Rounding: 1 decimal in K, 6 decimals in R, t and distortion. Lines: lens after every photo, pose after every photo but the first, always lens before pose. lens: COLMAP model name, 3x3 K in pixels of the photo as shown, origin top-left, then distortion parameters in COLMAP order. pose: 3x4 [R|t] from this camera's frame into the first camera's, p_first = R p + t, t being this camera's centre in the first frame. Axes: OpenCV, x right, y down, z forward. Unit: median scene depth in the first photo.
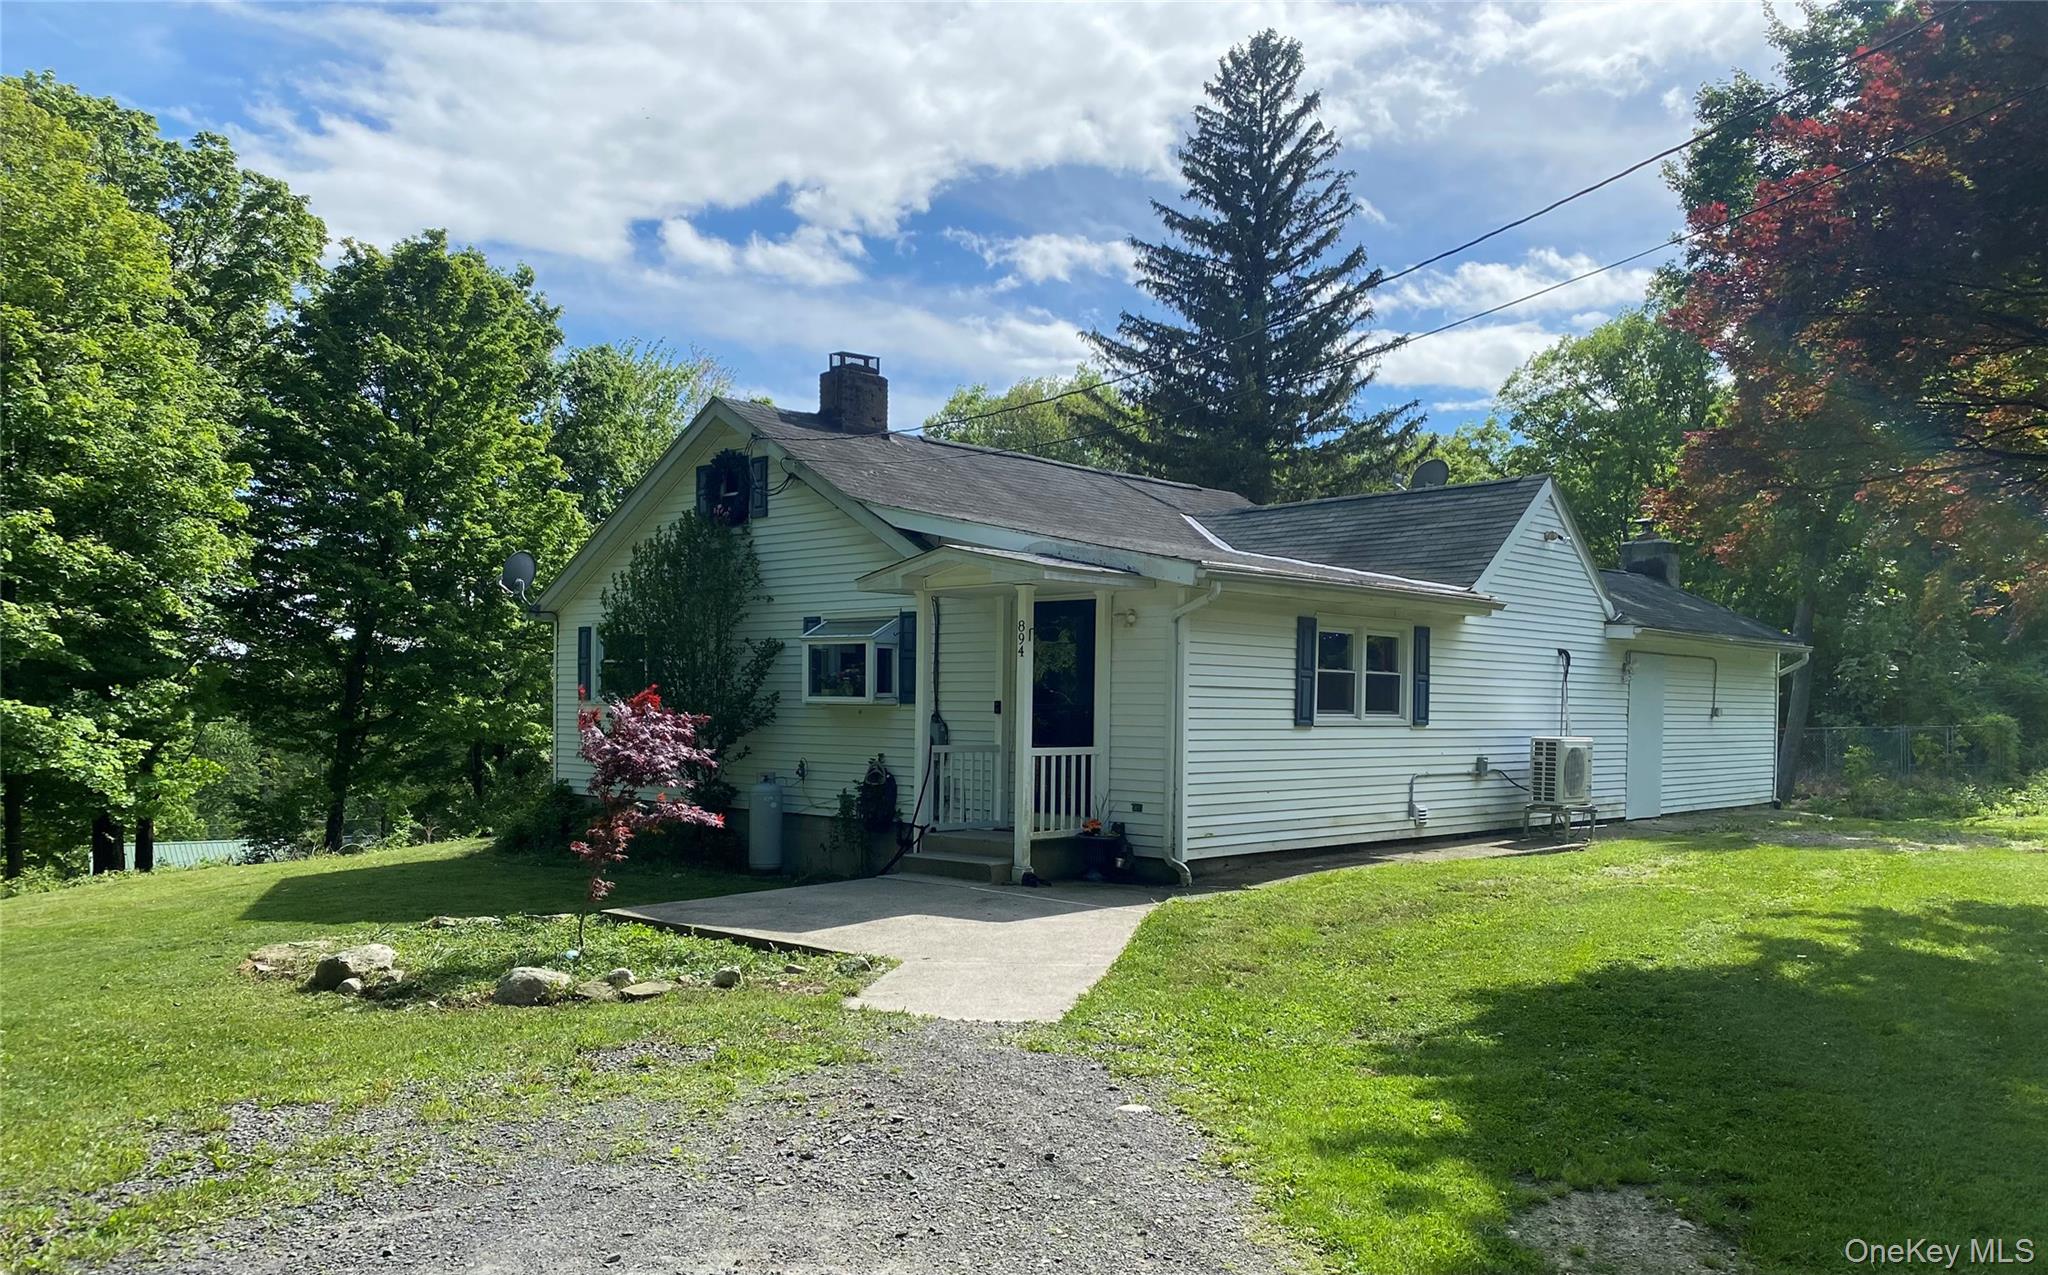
lens RADIAL K [[1622.3, 0, 1024.0], [0, 1622.3, 637.5], [0, 0, 1]] dist [-0.004132, -0.002364]
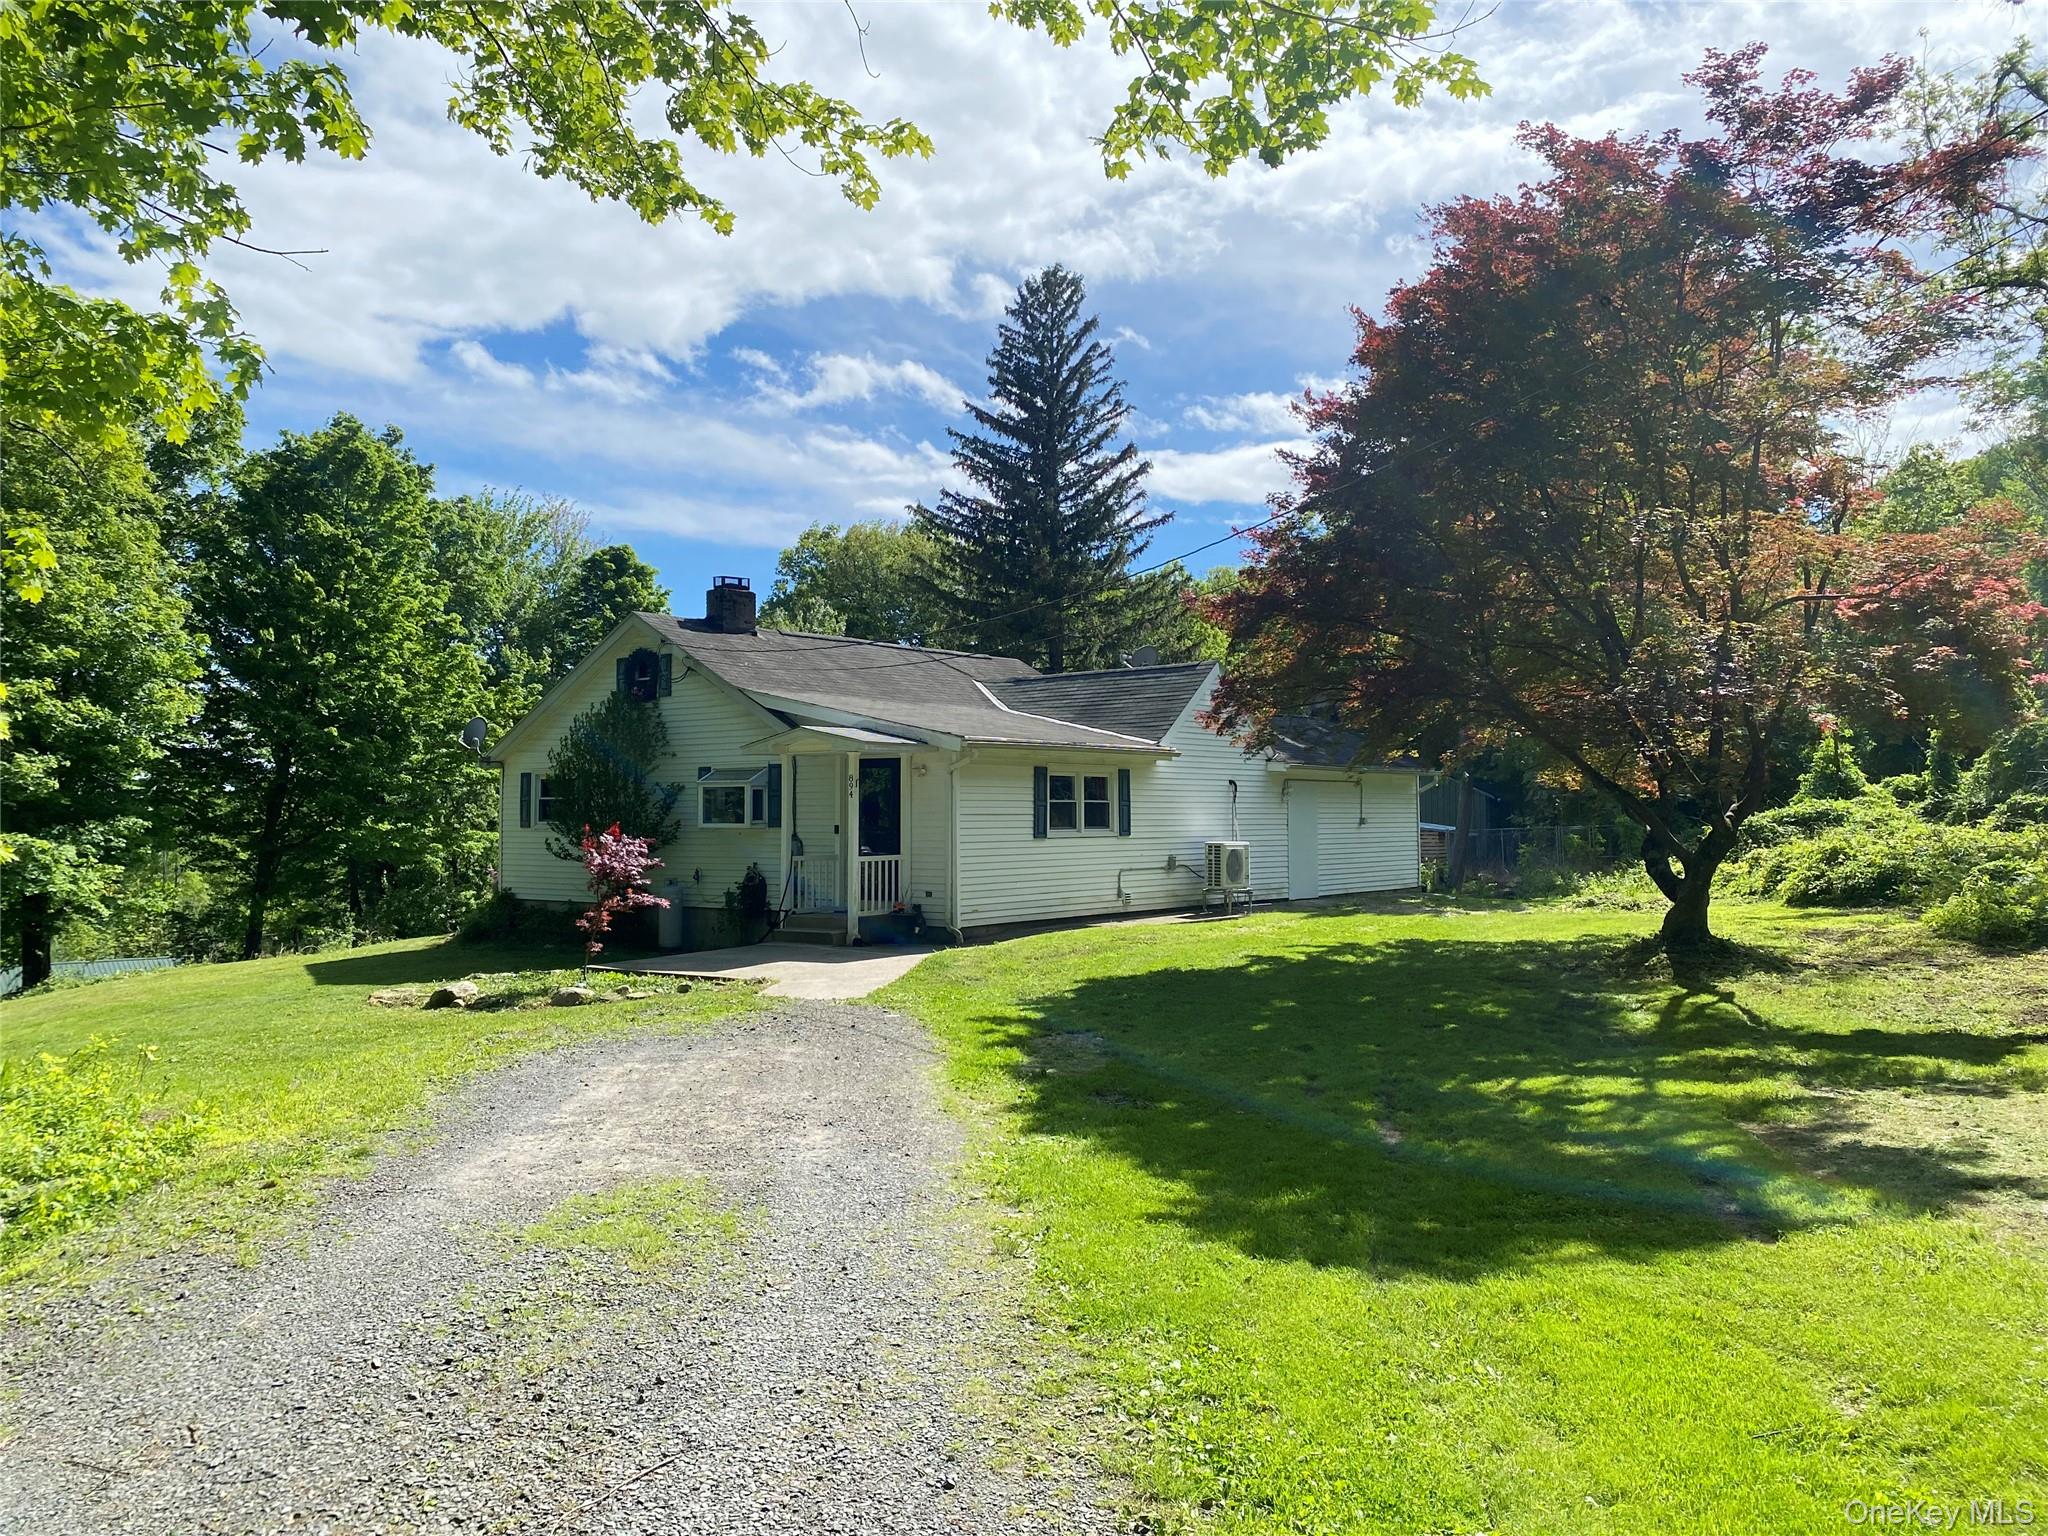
lens RADIAL K [[1555.0, 0, 1004.9], [0, 1555.0, 703.6], [0, 0, 1]] dist [0.054555, -0.074624]
pose [[0.996071, -0.011011, 0.087874, 0.006577], [0.013511, 0.999519, -0.027909, -0.014871], [-0.087524, 0.028987, 0.995741, -0.214169]]
